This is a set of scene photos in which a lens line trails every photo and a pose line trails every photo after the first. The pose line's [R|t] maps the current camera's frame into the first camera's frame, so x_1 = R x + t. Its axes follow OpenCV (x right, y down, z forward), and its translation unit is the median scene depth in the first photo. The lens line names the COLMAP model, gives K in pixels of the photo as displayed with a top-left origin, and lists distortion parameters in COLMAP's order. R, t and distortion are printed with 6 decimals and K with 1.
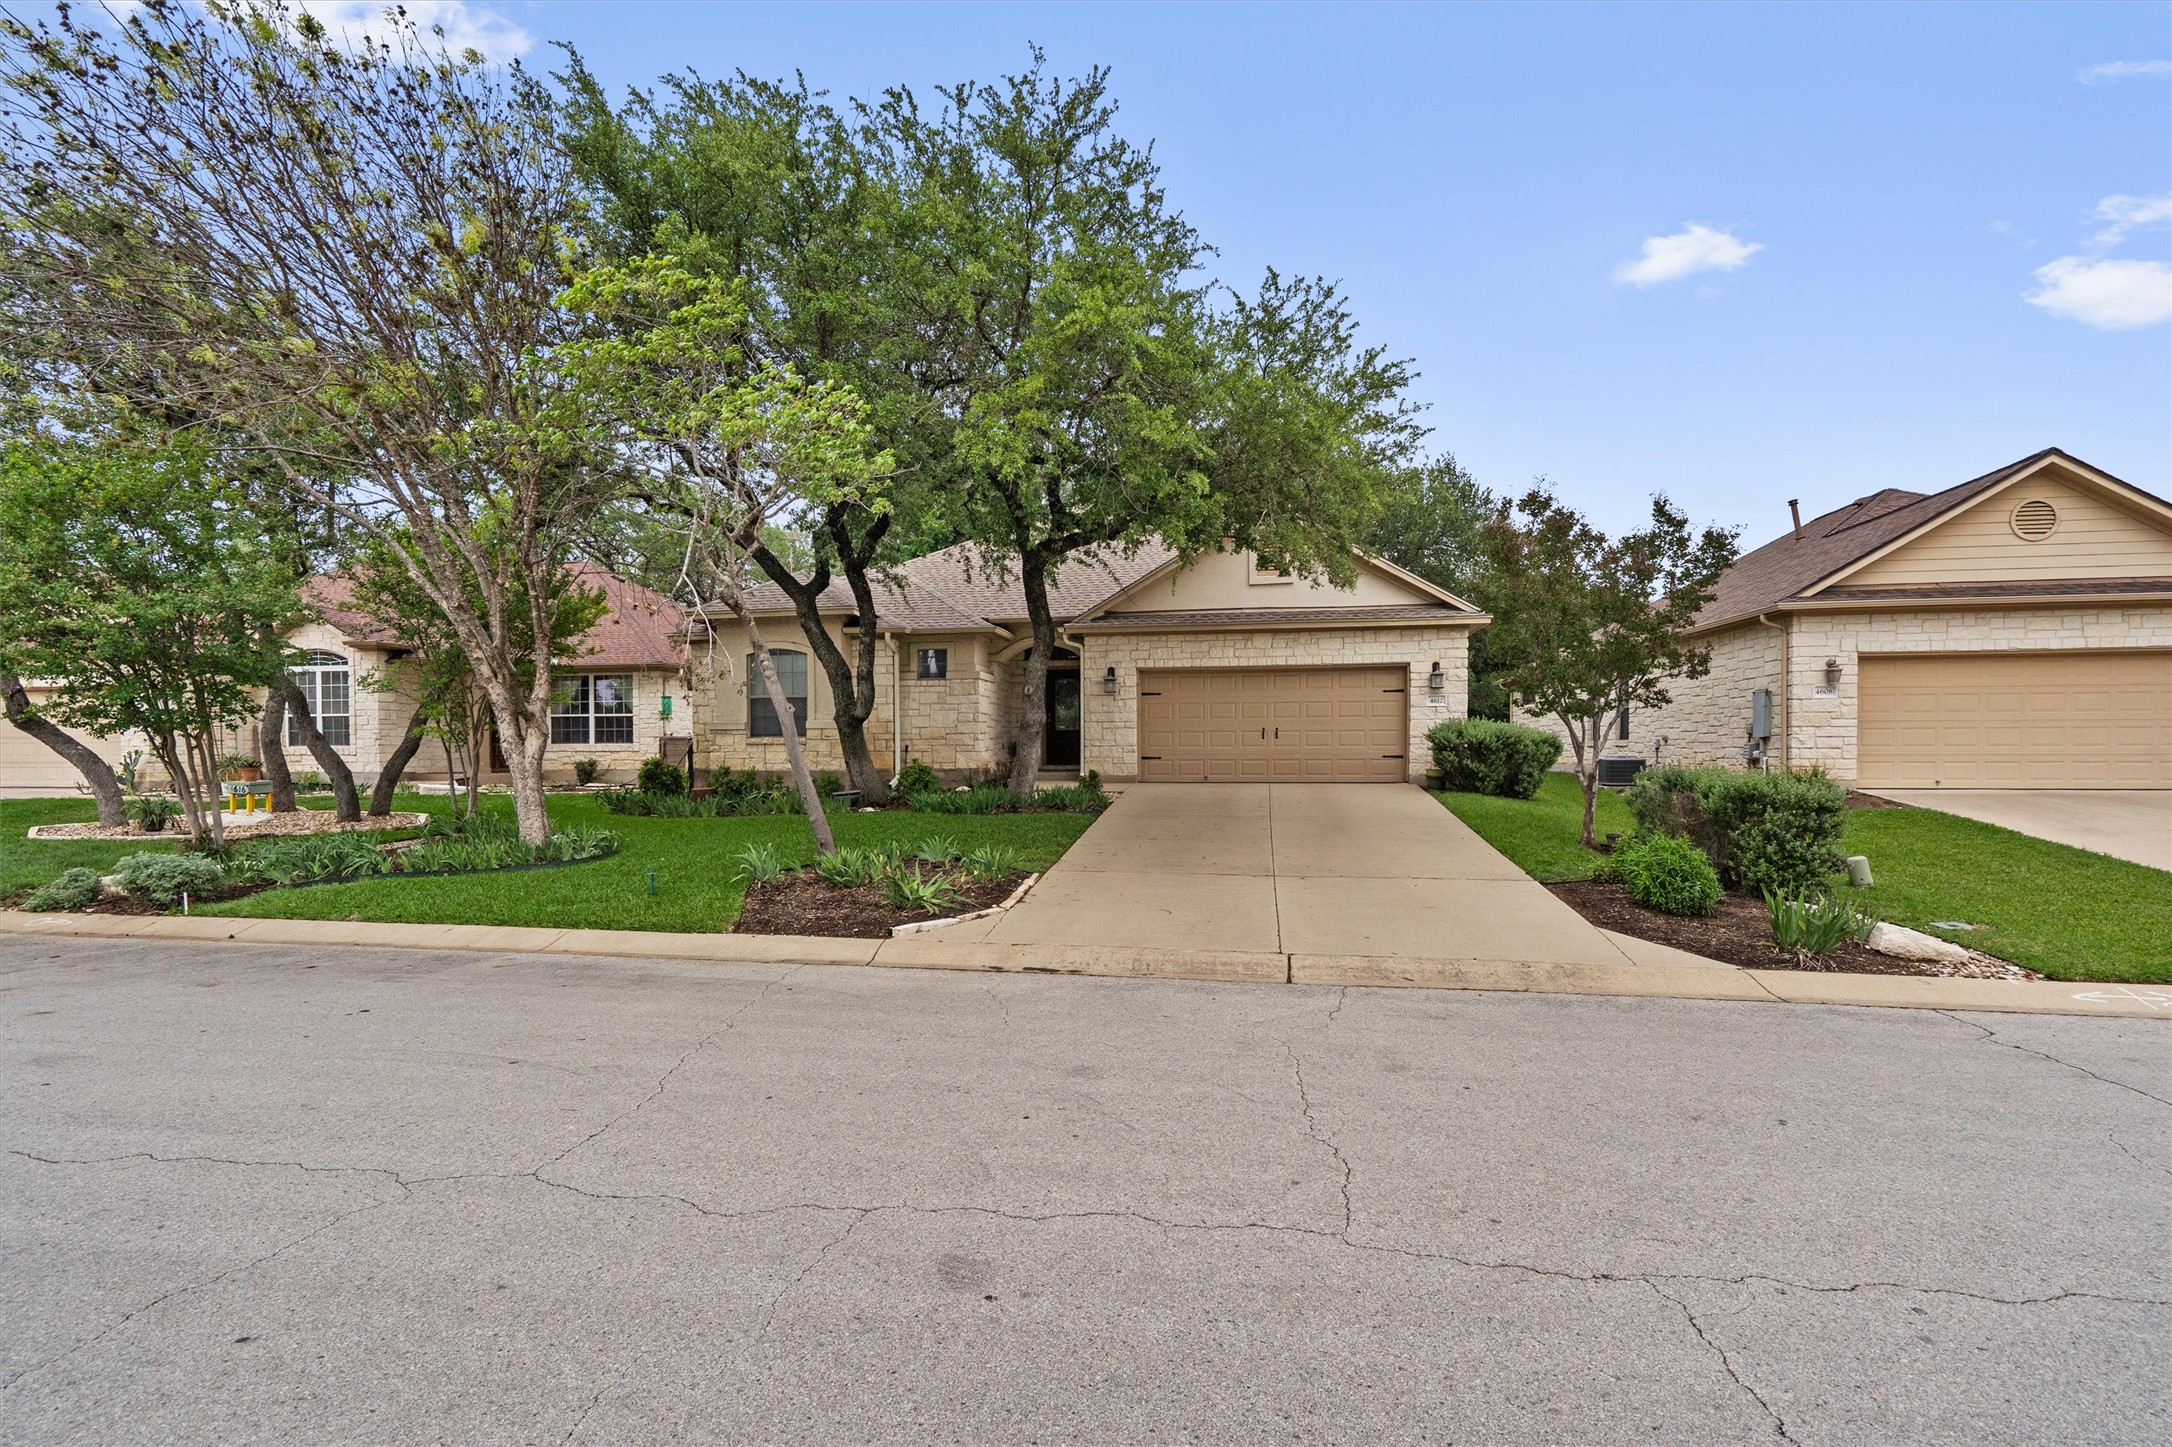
lens RADIAL K [[1066.0, 0, 1083.8], [0, 1066.0, 730.3], [0, 0, 1]] dist [0.014805, 0.000030]
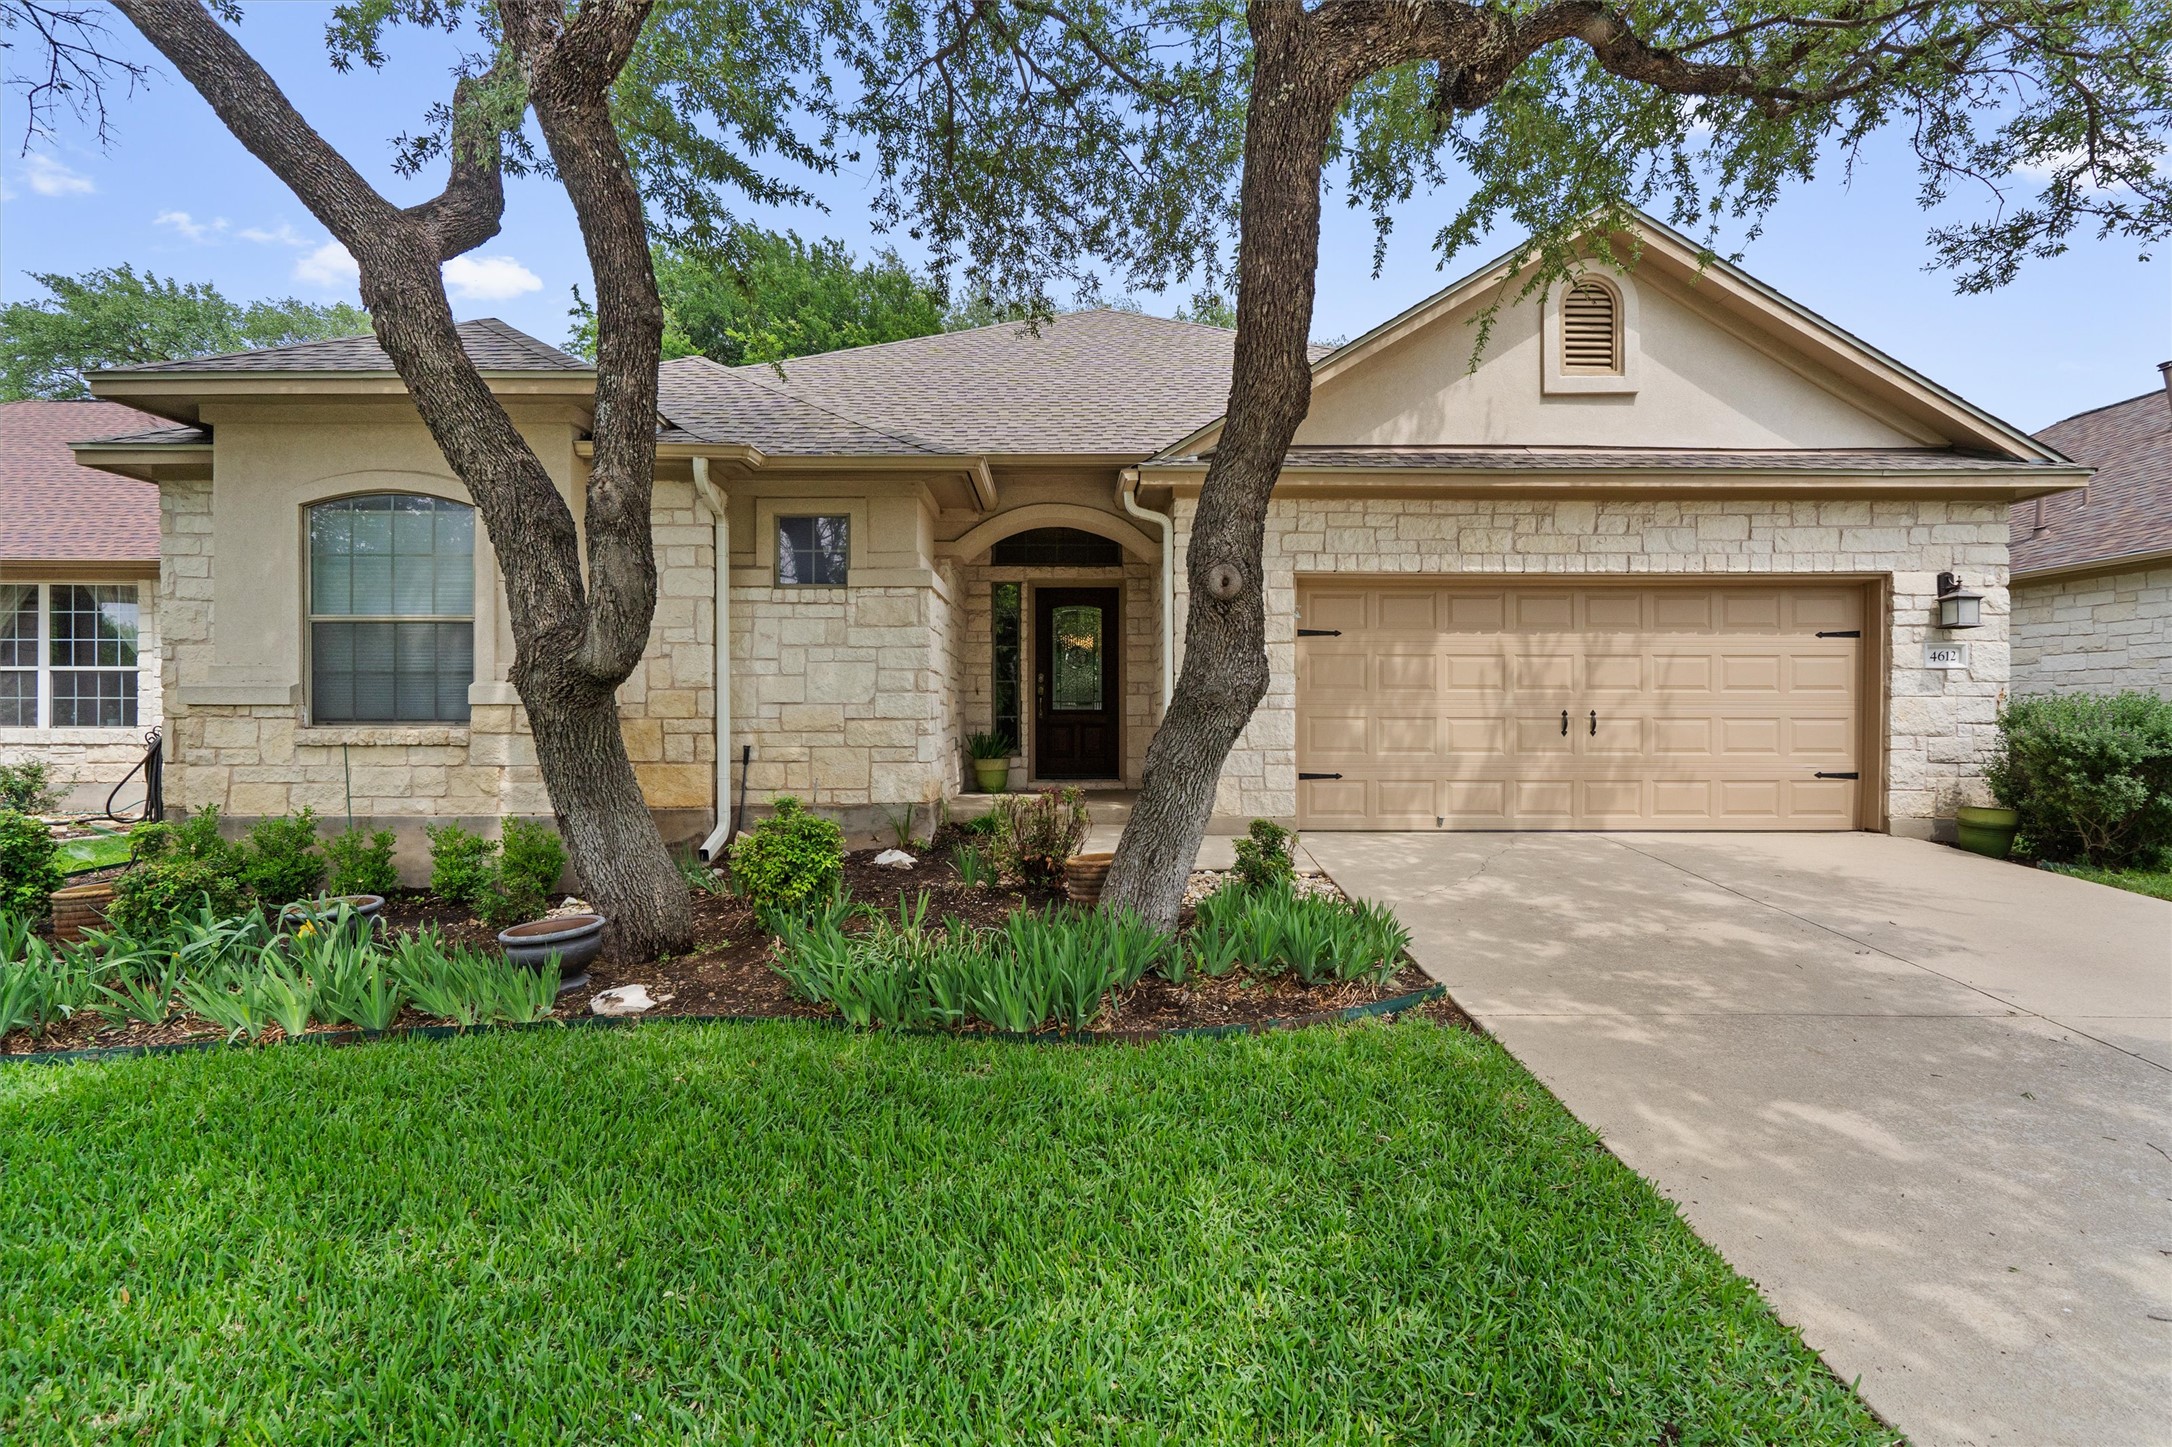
lens RADIAL K [[1066.0, 0, 1090.2], [0, 1066.0, 716.0], [0, 0, 1]] dist [0.014805, 0.000030]
pose [[0.984496, 0.007113, 0.175260, -0.110748], [-0.009451, 0.999877, 0.012513, -0.004287], [-0.175149, -0.013975, 0.984443, 0.587239]]
